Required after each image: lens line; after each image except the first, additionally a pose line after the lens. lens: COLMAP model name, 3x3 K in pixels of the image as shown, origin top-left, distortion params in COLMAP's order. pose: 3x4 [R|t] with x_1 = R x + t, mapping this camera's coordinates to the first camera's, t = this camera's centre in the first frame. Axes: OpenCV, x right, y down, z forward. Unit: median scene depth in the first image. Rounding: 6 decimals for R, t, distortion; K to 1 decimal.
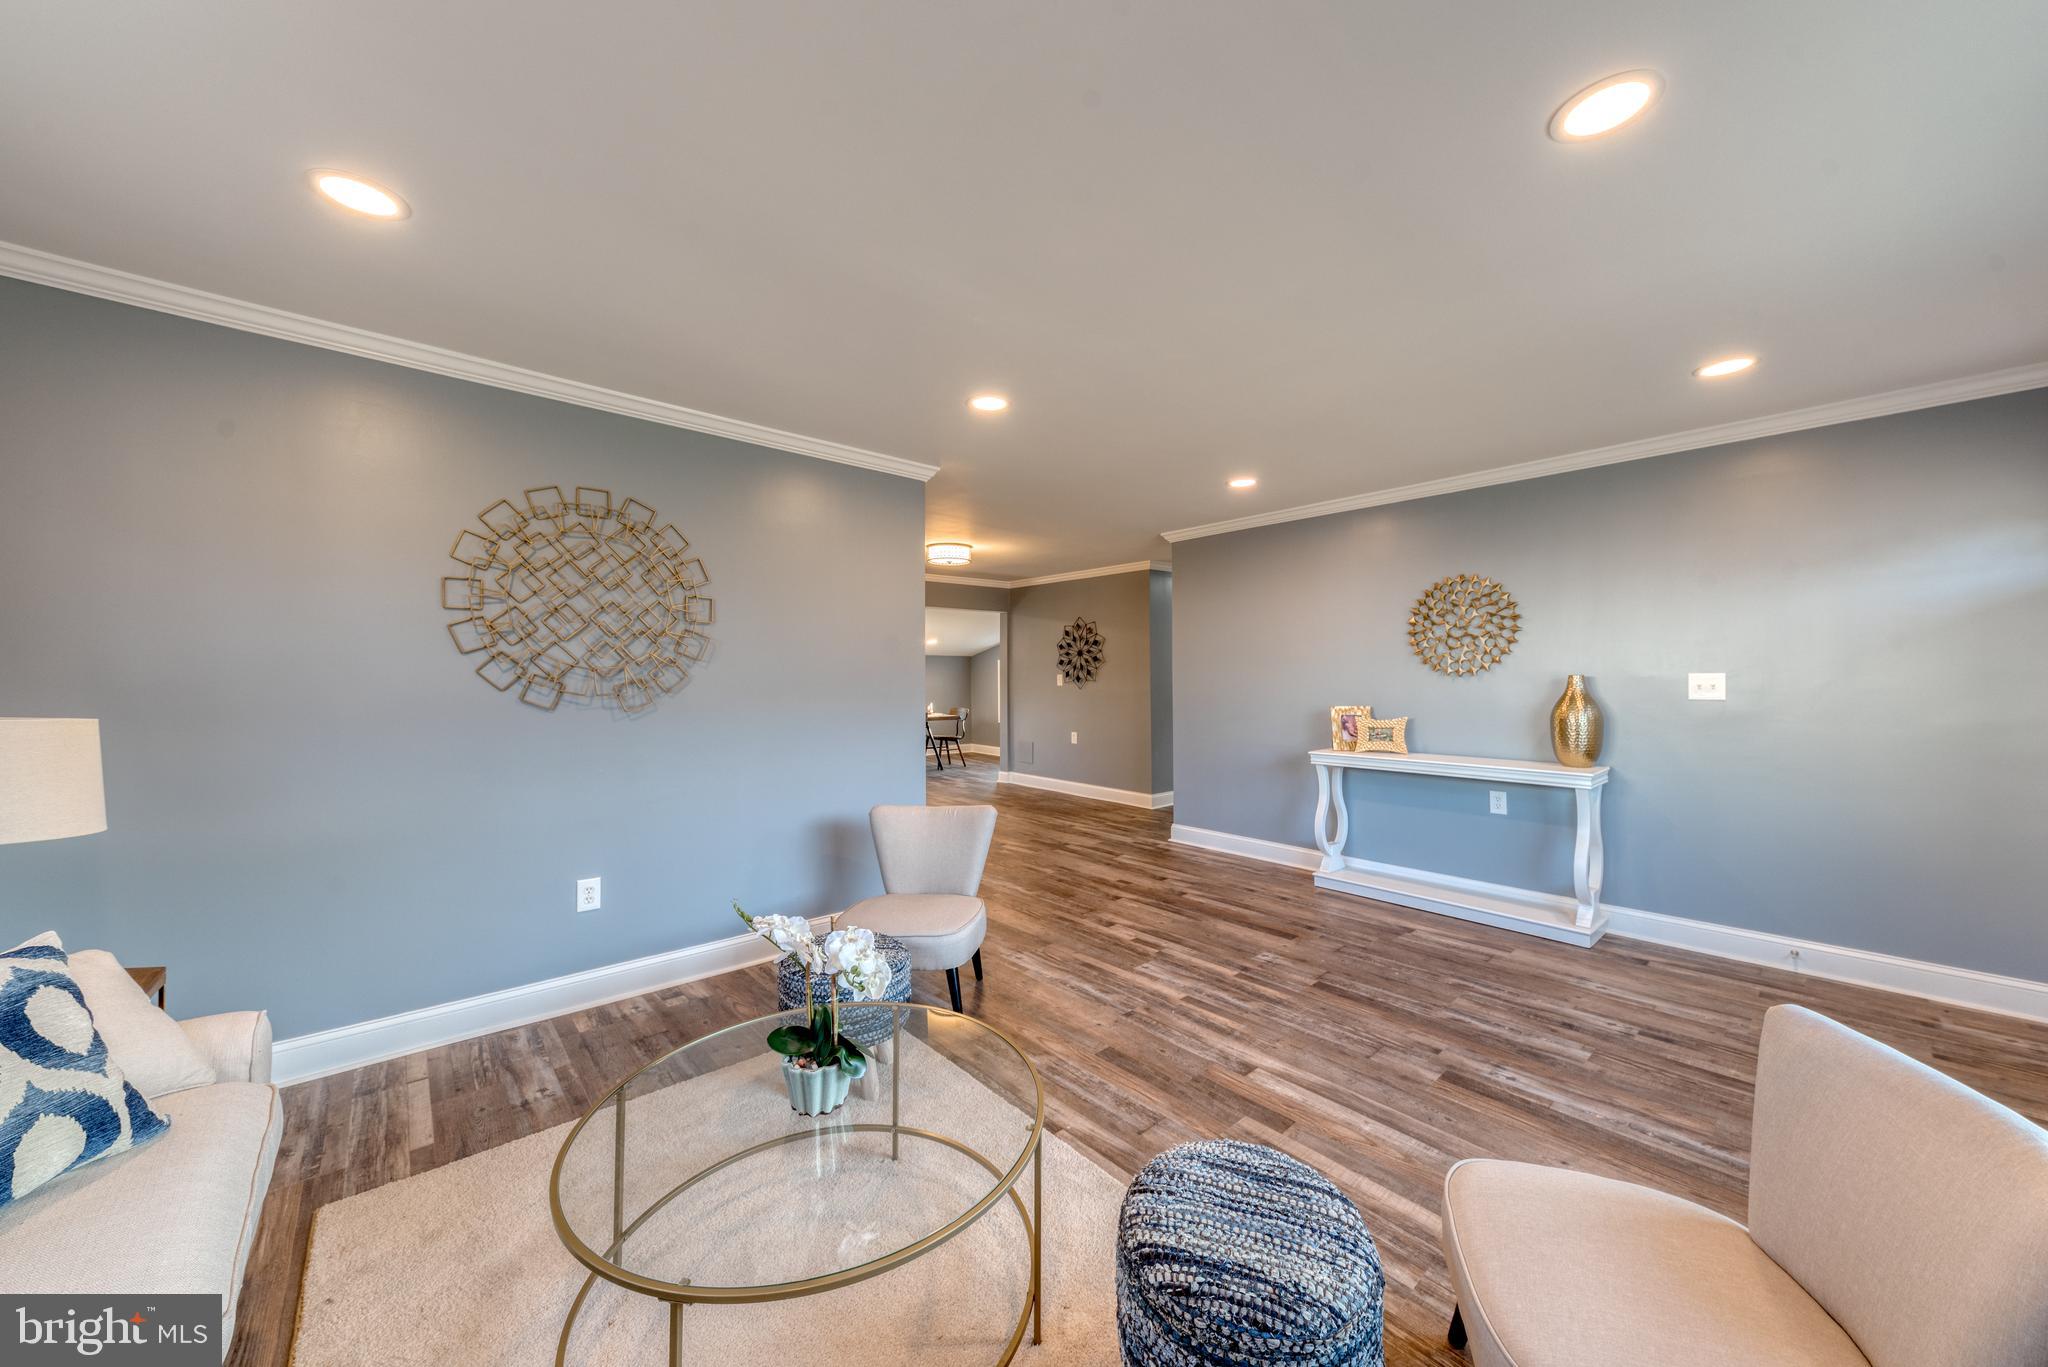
lens RADIAL K [[708.2, 0, 1044.3], [0, 708.2, 686.6], [0, 0, 1]] dist [0.010782, -0.002778]
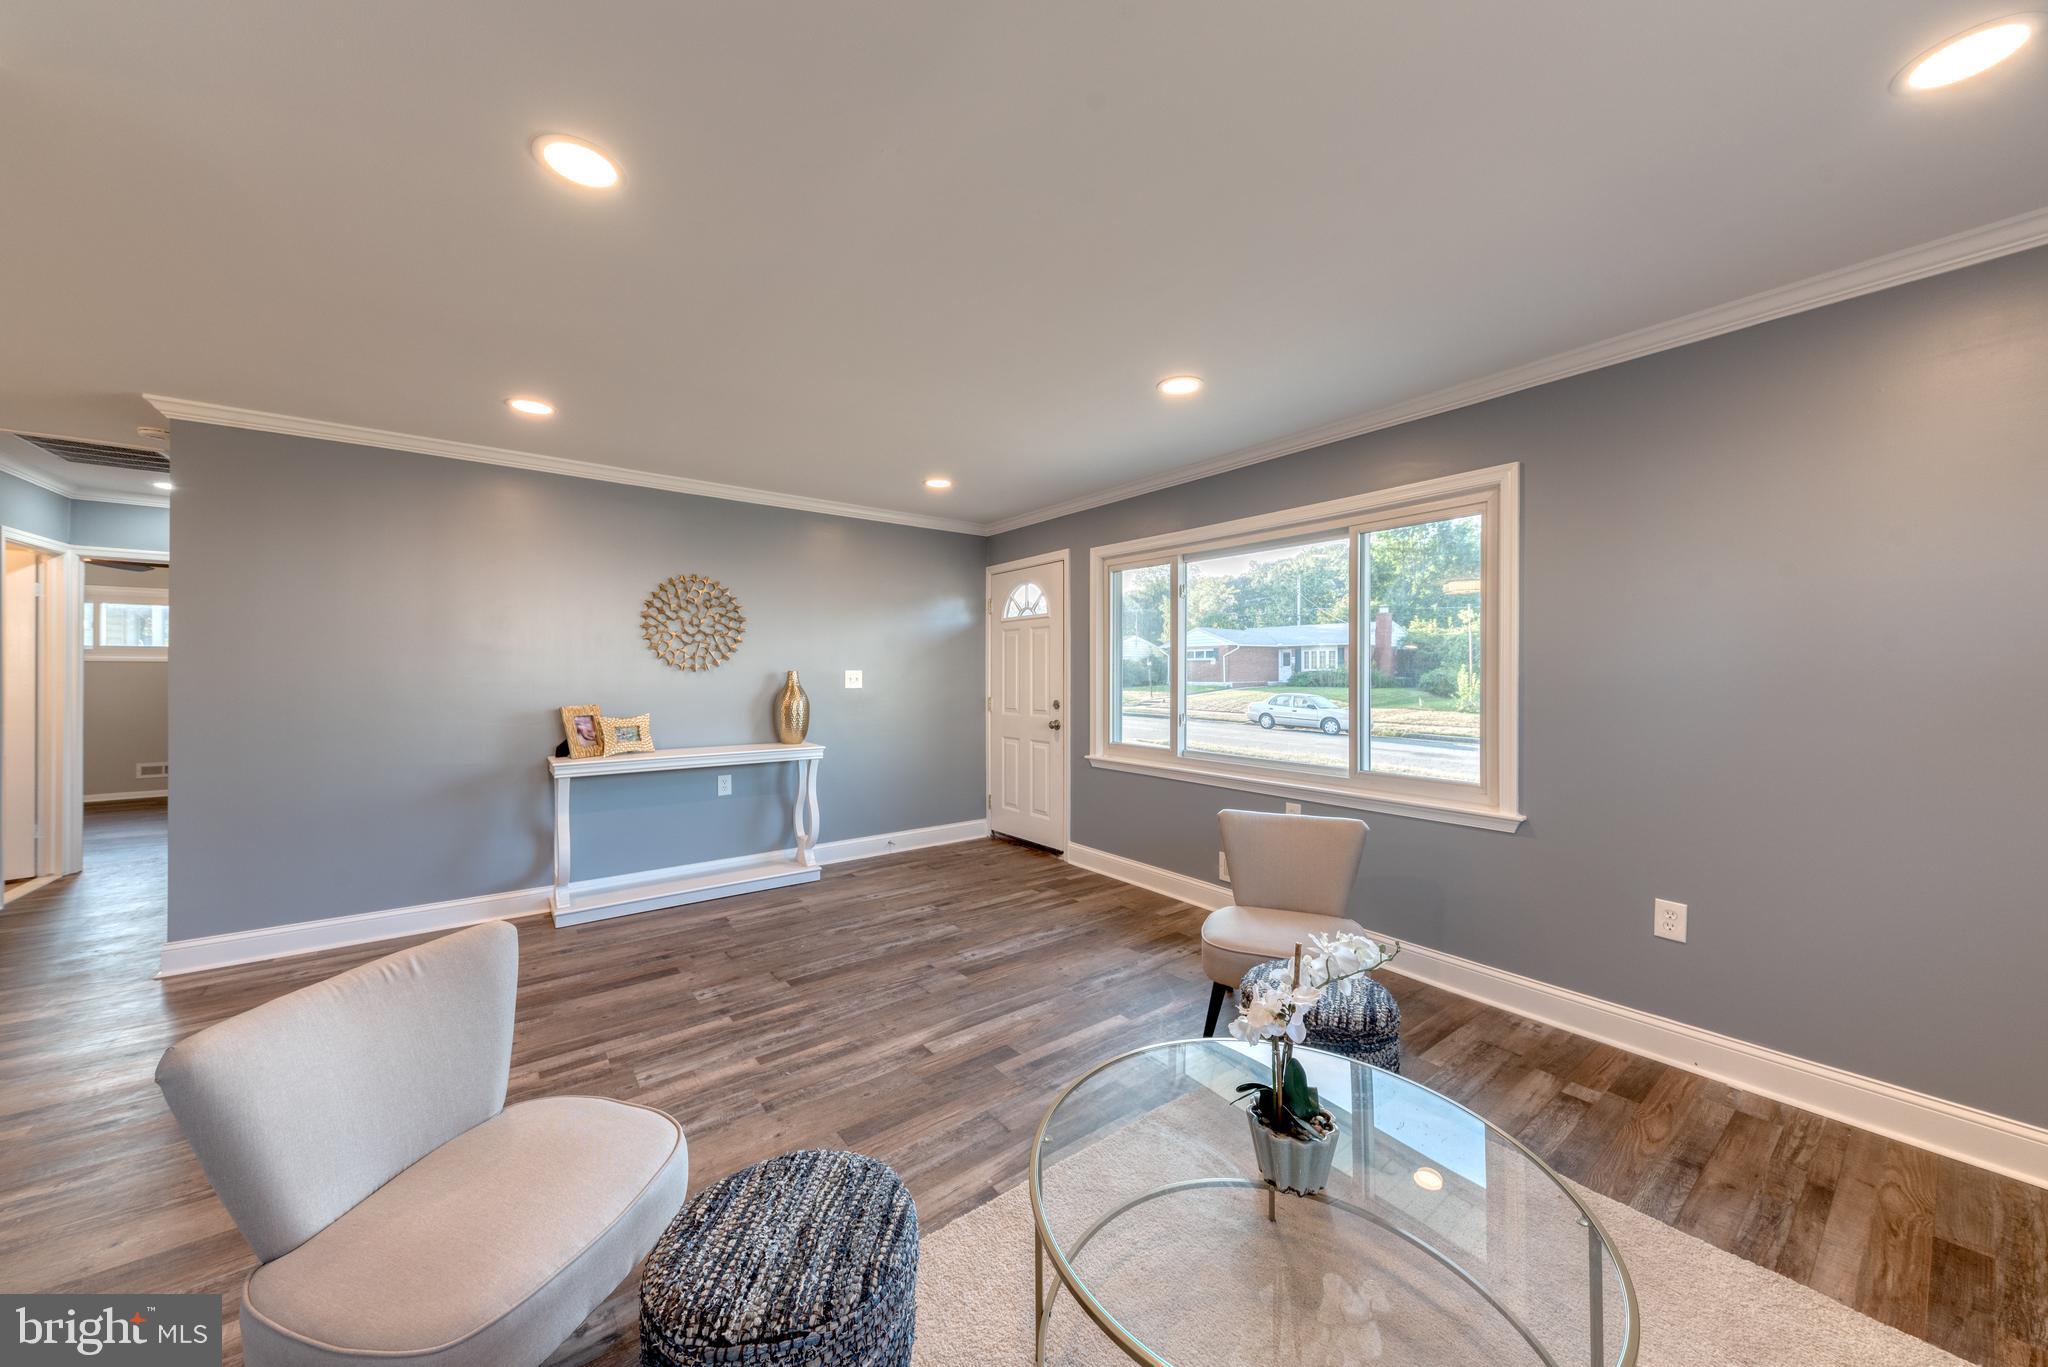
lens RADIAL K [[708.2, 0, 1018.2], [0, 708.2, 666.5], [0, 0, 1]] dist [0.010782, -0.002778]
pose [[0.086408, 0.012702, 0.996179, -0.519795], [0.008337, 0.999874, -0.013473, -0.003636], [-0.996225, 0.009469, 0.086292, 0.540132]]
